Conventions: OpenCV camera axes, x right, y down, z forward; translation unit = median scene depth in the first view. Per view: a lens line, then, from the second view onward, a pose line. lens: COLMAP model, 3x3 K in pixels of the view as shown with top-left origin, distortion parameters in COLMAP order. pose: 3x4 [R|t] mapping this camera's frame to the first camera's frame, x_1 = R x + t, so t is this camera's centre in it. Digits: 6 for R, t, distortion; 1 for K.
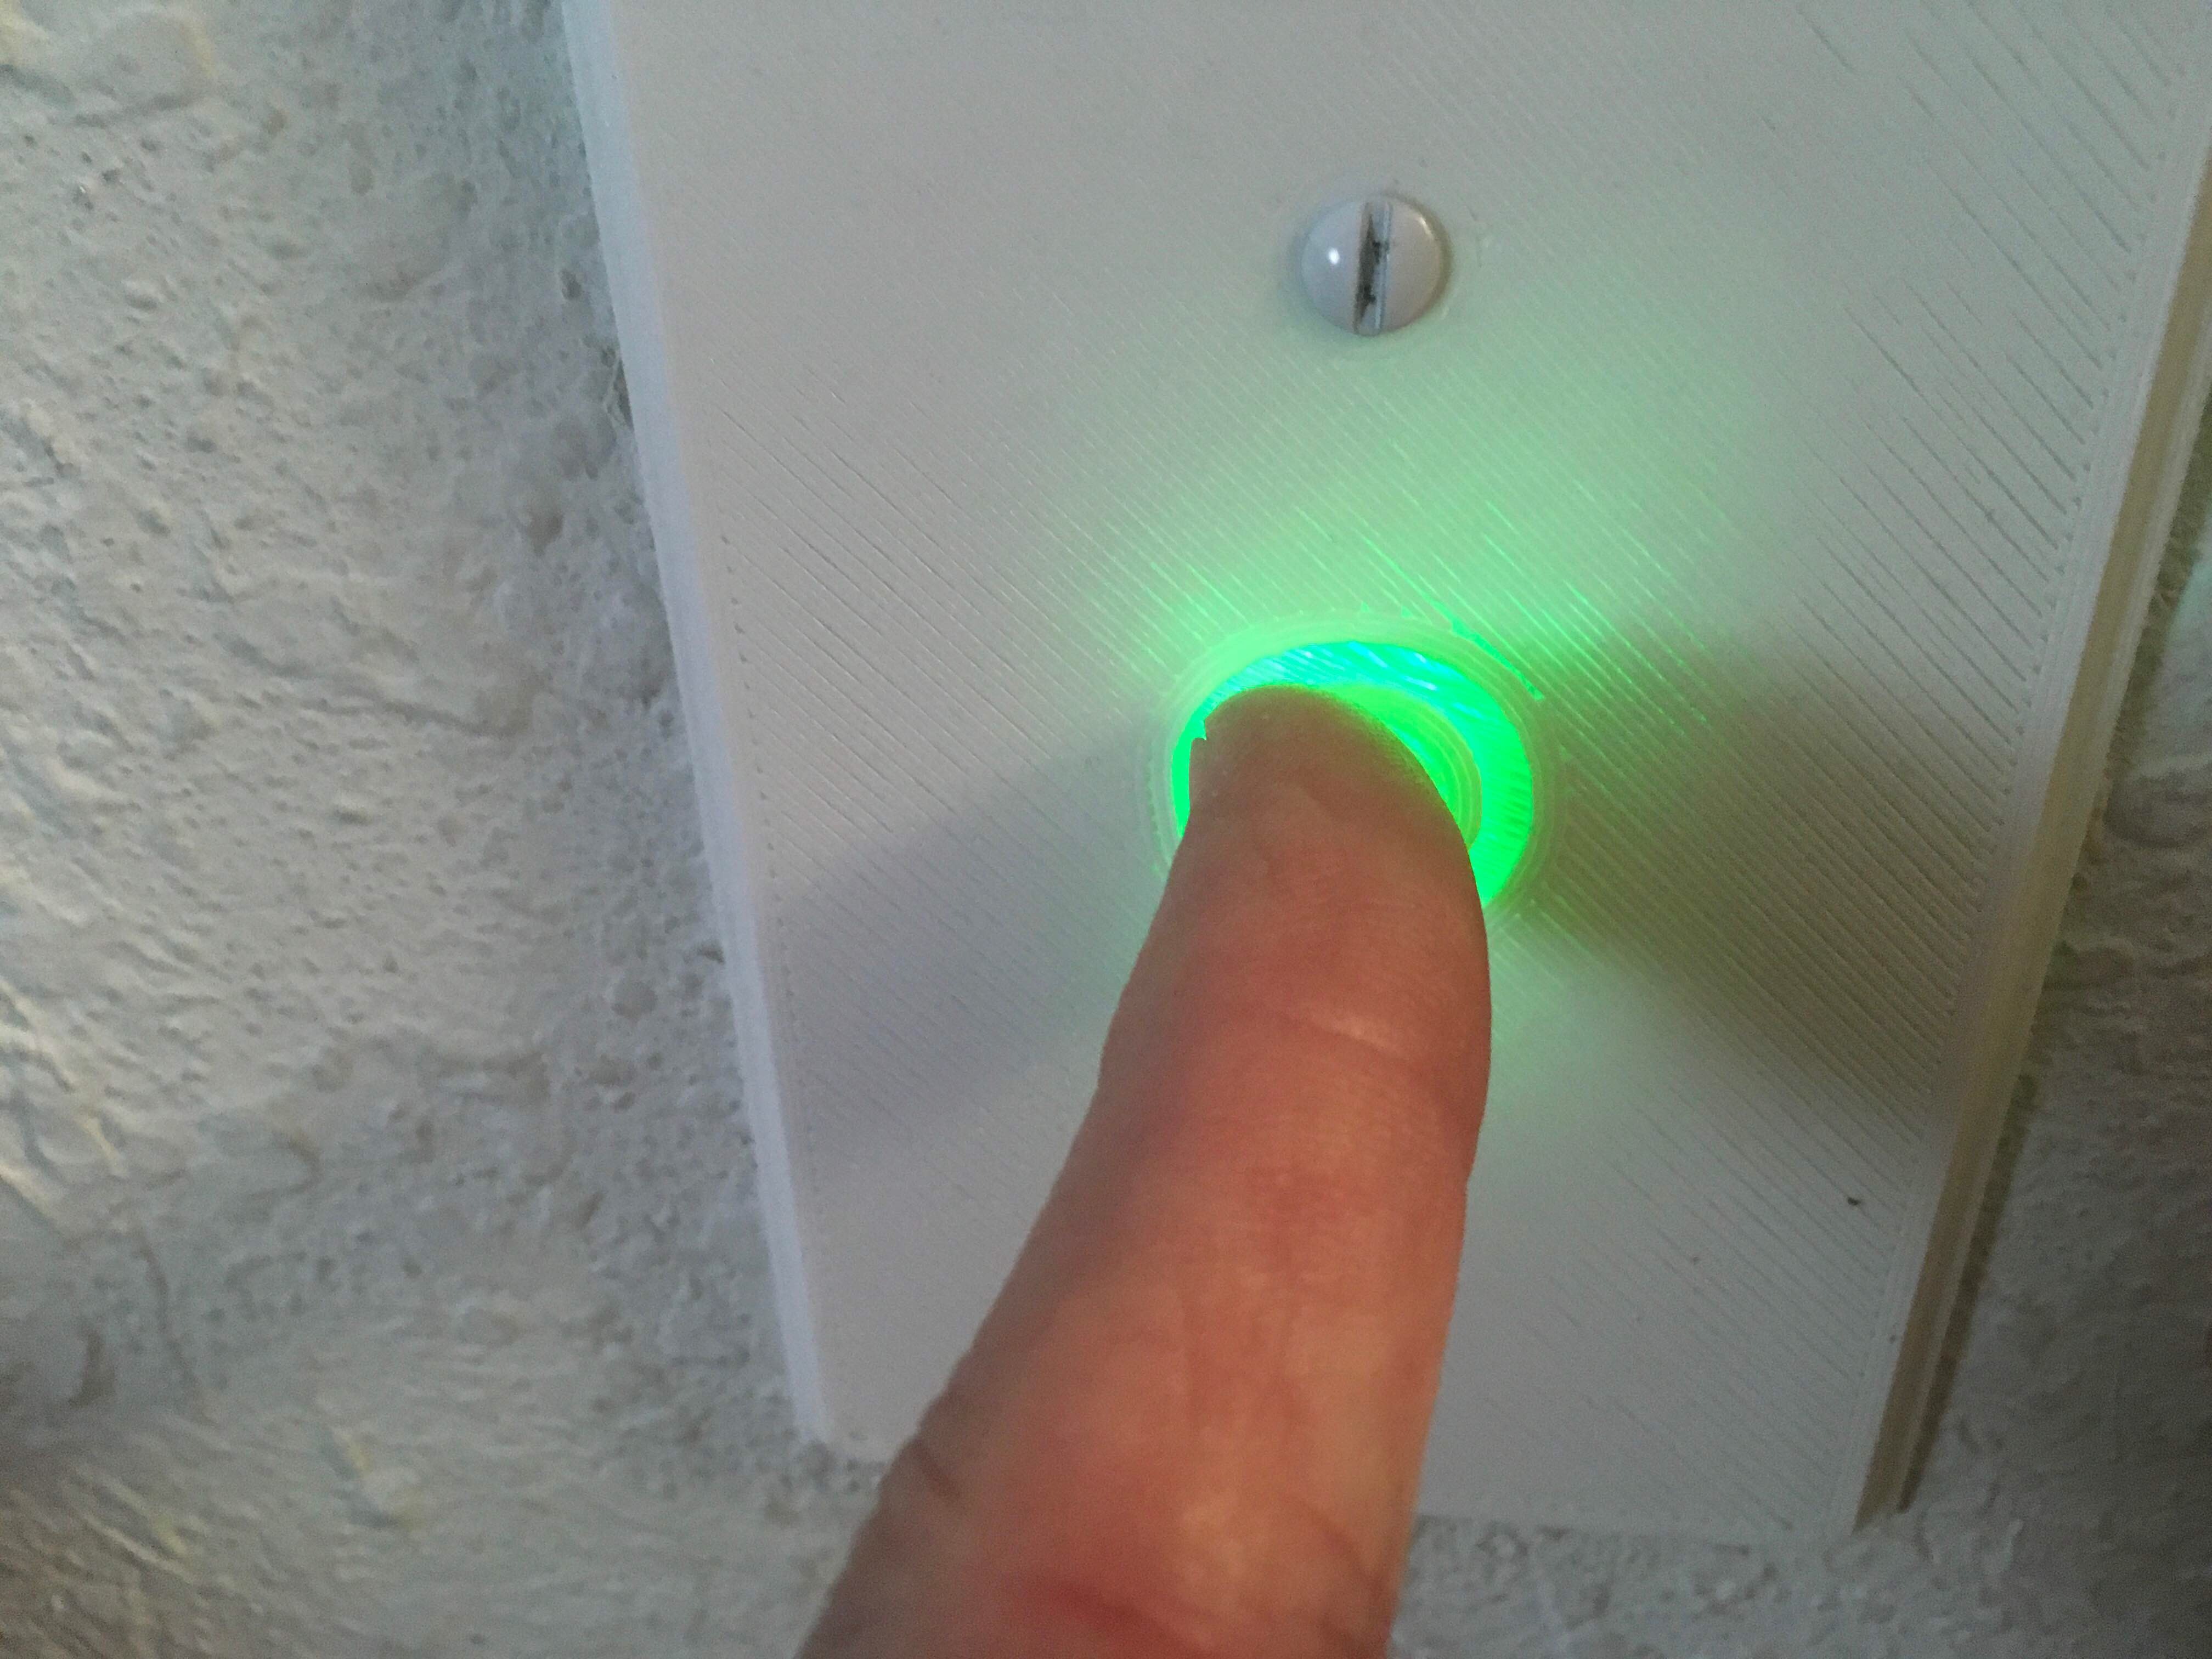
lens RADIAL K [[1861.1, 0, 1120.0], [0, 1861.1, 827.7], [0, 0, 1]] dist [0.040045, -0.097079]
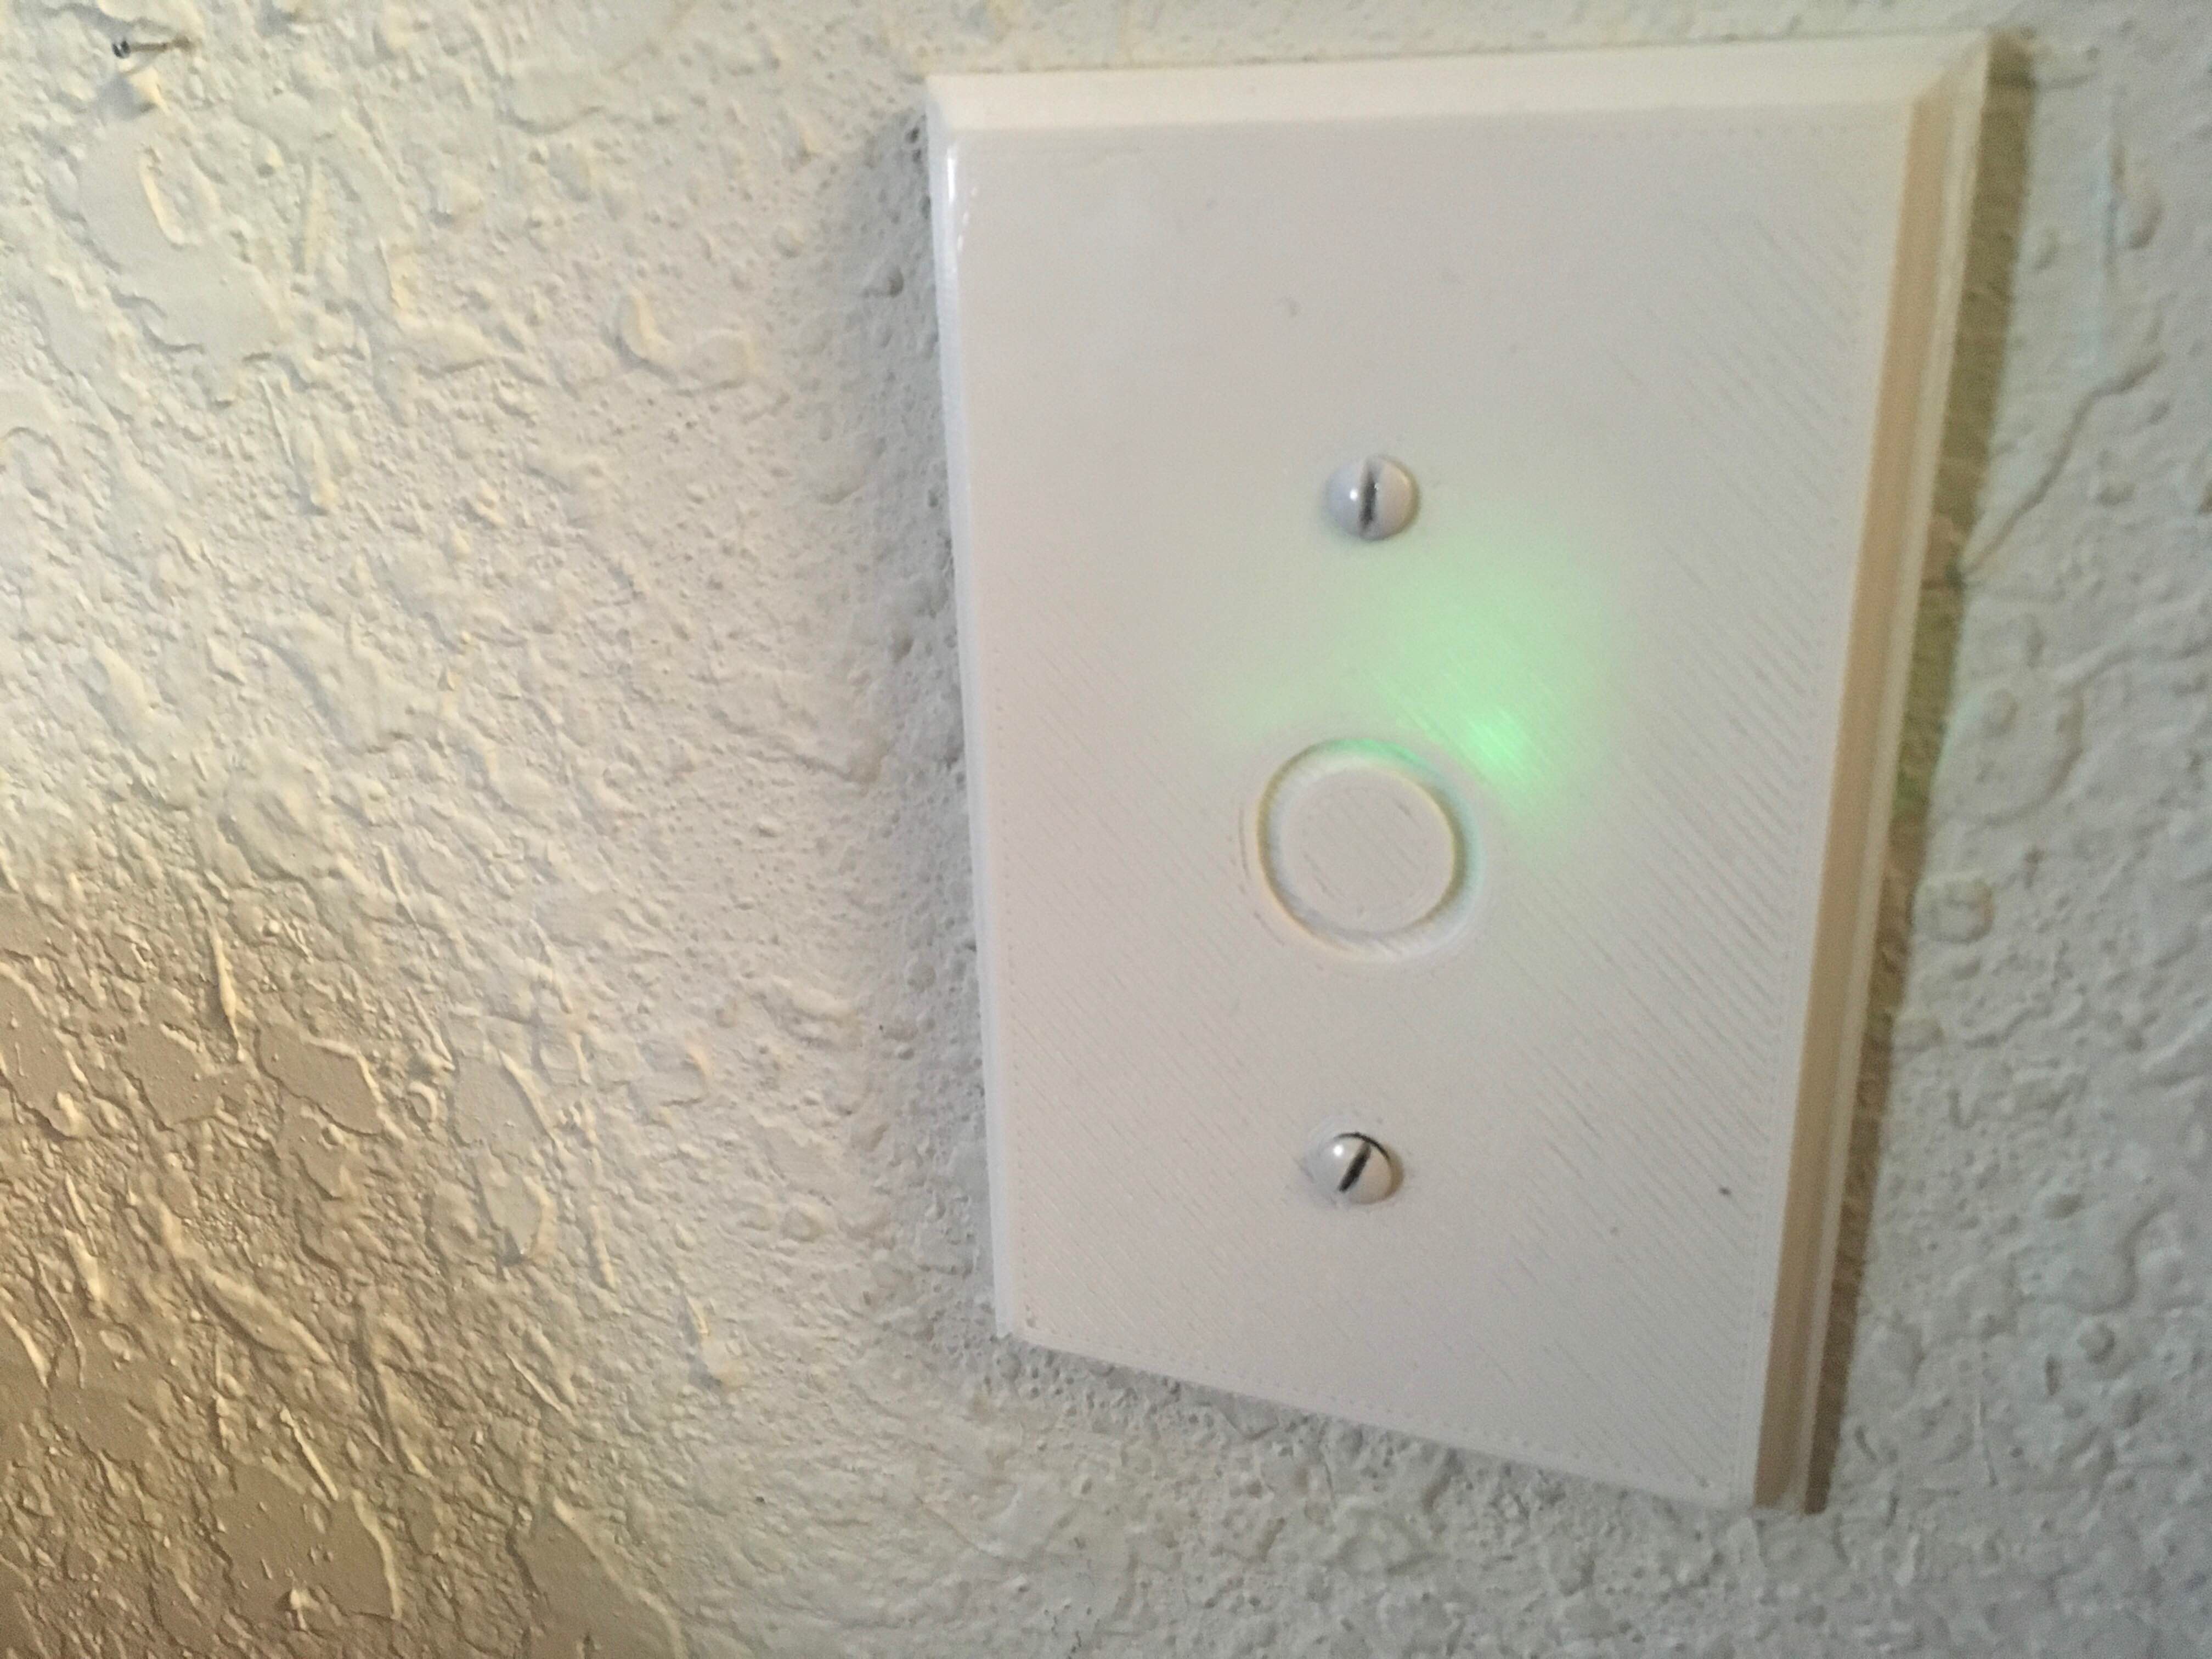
lens RADIAL K [[1861.1, 0, 1097.2], [0, 1861.1, 836.5], [0, 0, 1]] dist [0.040045, -0.097079]
pose [[0.962499, 0.095417, -0.253951, 0.237209], [-0.137139, 0.978821, -0.151996, 0.187909], [0.234070, 0.181123, 0.955199, -0.397024]]
